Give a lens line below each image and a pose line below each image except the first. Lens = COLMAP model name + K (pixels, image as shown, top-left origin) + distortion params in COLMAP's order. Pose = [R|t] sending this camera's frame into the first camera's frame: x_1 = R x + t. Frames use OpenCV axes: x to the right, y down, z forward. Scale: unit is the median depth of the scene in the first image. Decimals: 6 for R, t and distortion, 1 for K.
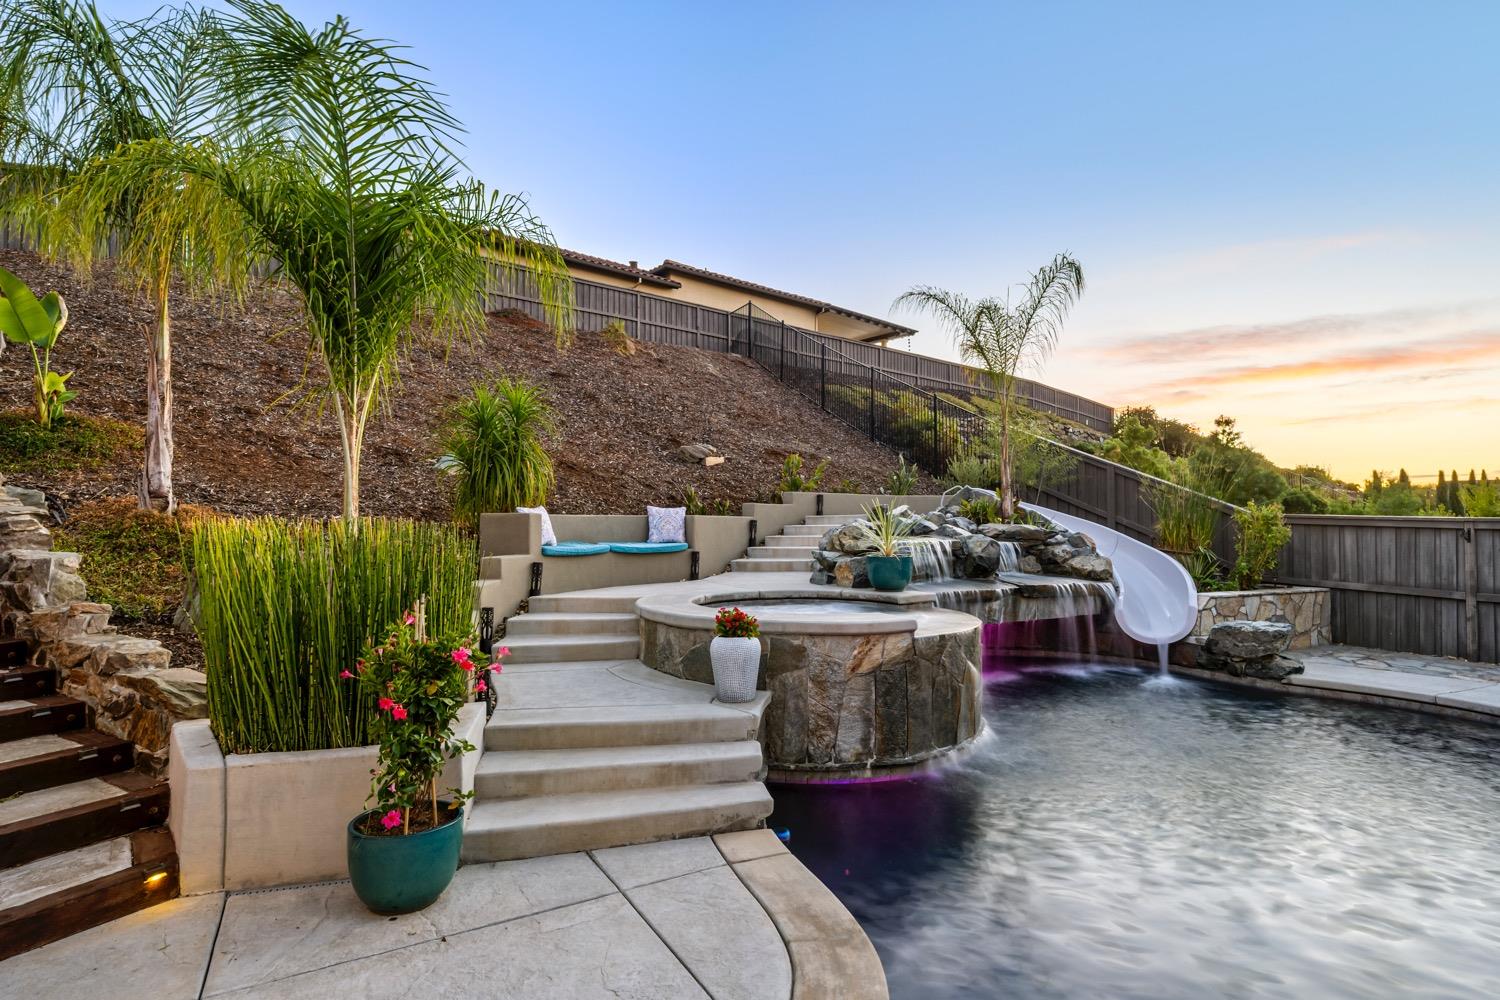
lens RADIAL K [[762.0, 0, 750.0], [0, 762.0, 500.0], [0, 0, 1]] dist [-0.000260, 0.000453]
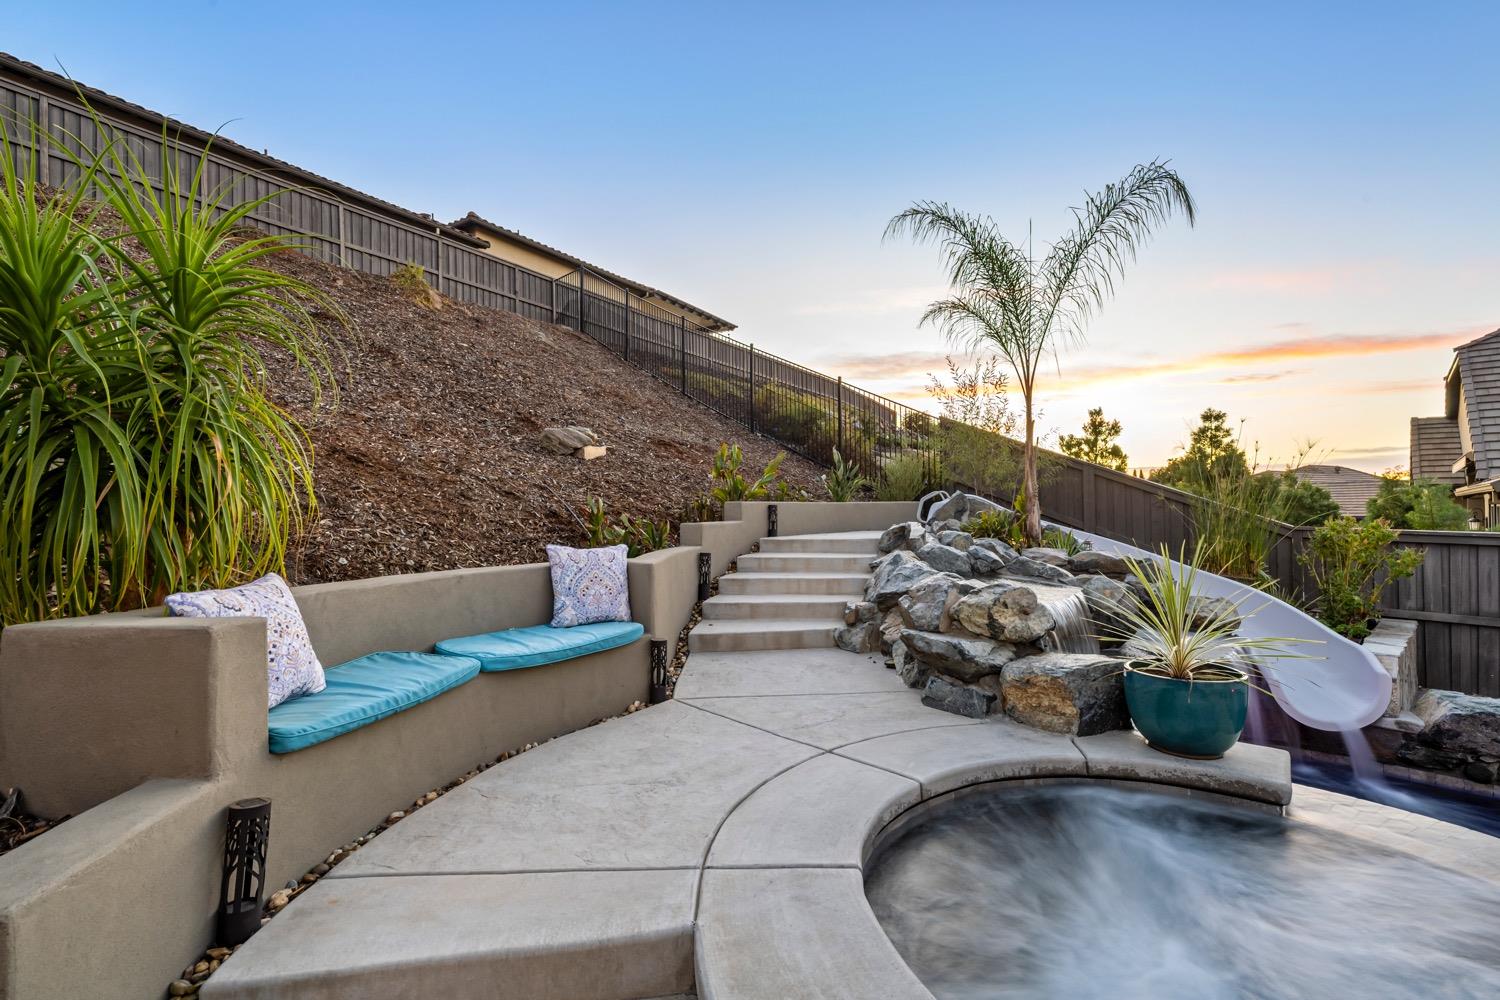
lens RADIAL K [[675.0, 0, 750.0], [0, 675.0, 500.0], [0, 0, 1]] dist [0.000115, -0.000043]
pose [[0.950785, -0.005609, 0.309801, -0.111194], [0.001445, 0.999906, 0.013669, -0.019382], [-0.309848, -0.012549, 0.950703, 0.437912]]
